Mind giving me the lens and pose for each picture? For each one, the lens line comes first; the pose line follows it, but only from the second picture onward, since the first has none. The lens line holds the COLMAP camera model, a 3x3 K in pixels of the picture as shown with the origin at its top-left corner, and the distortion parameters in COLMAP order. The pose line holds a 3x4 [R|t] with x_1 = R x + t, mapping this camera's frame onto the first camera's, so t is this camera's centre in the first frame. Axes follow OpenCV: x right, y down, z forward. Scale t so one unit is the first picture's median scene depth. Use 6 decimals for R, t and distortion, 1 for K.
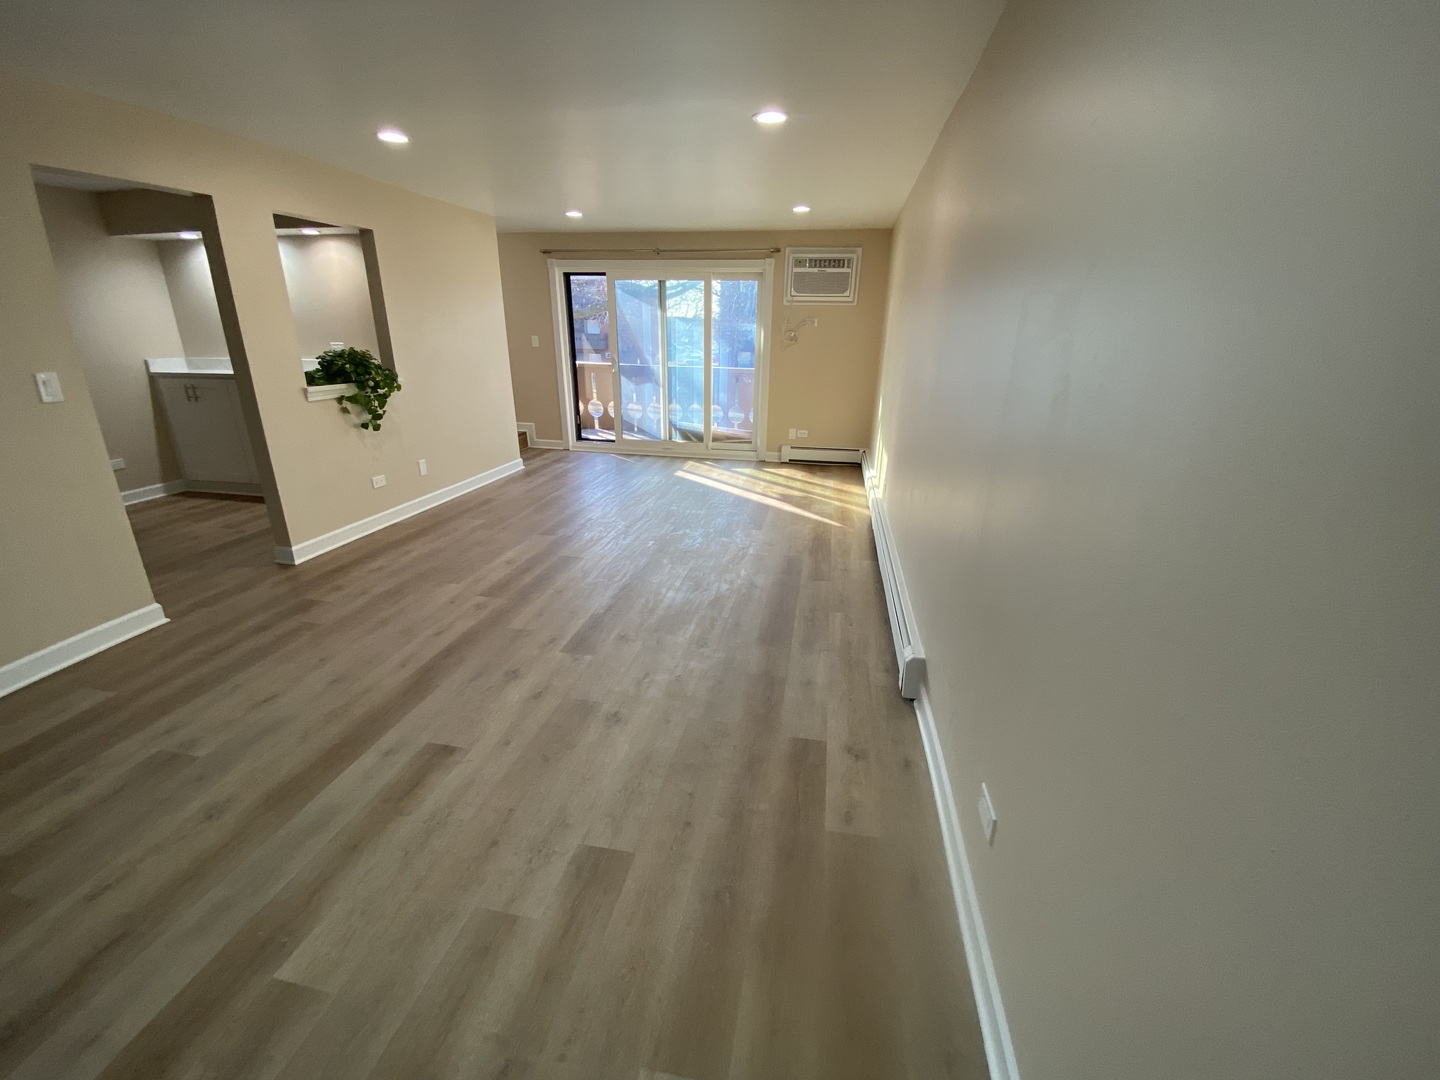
lens RADIAL K [[584.6, 0, 722.6], [0, 584.6, 538.3], [0, 0, 1]] dist [0.036643, -0.029677]
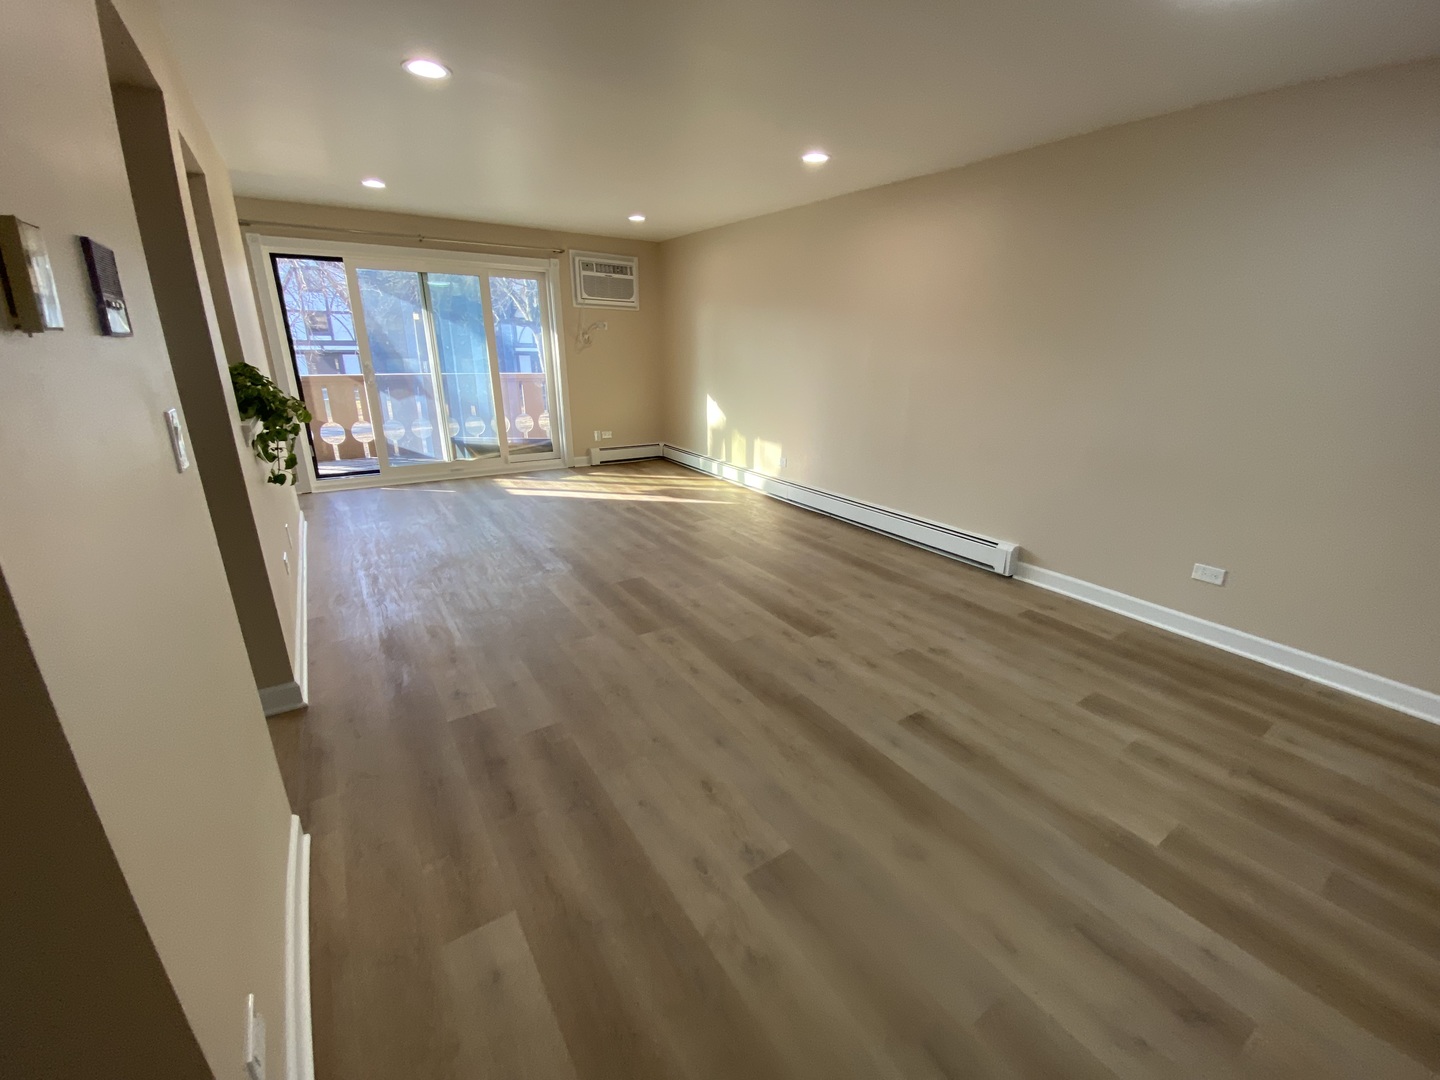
lens RADIAL K [[584.6, 0, 722.6], [0, 584.6, 538.3], [0, 0, 1]] dist [0.036643, -0.029677]
pose [[0.716565, -0.229170, 0.658798, -0.480030], [0.230885, 0.969172, 0.086006, -0.049907], [-0.658199, 0.090478, 0.747387, 0.136478]]
